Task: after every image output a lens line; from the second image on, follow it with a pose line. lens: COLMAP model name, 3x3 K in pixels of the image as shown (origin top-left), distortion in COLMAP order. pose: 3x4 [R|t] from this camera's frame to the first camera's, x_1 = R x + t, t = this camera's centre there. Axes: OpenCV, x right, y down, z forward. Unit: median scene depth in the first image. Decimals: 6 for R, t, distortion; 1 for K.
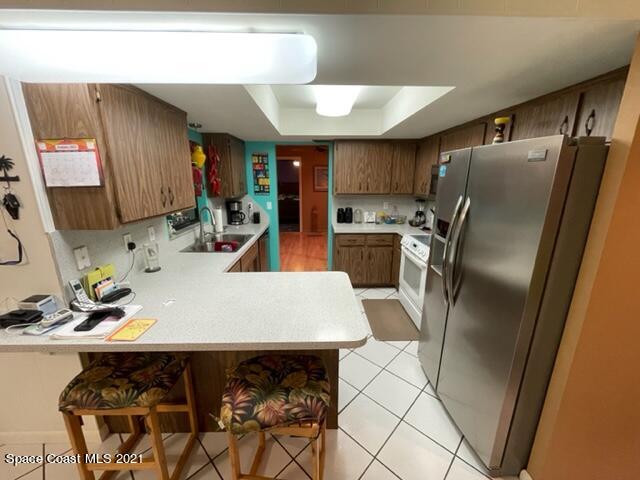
lens RADIAL K [[258.3, 0, 319.5], [0, 258.3, 240.6], [0, 0, 1]] dist [-0.004461, 0.000454]
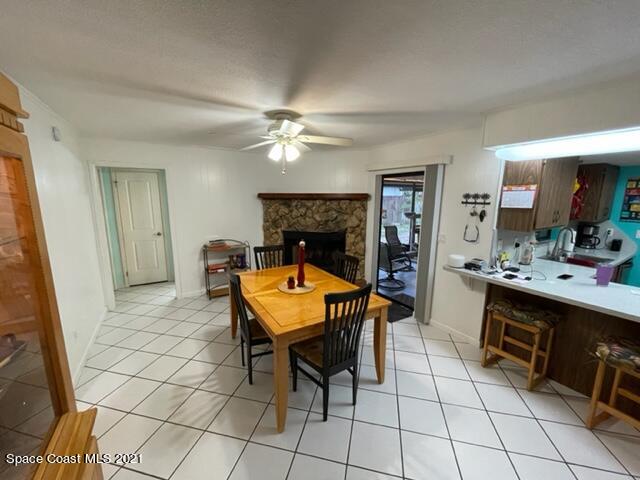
lens RADIAL K [[258.3, 0, 322.3], [0, 258.3, 240.6], [0, 0, 1]] dist [-0.004461, 0.000454]
pose [[0.511736, 0.148369, -0.846235, -0.001684], [-0.212941, 0.976146, 0.042377, 0.185660], [0.832336, 0.158512, 0.531123, -0.865387]]
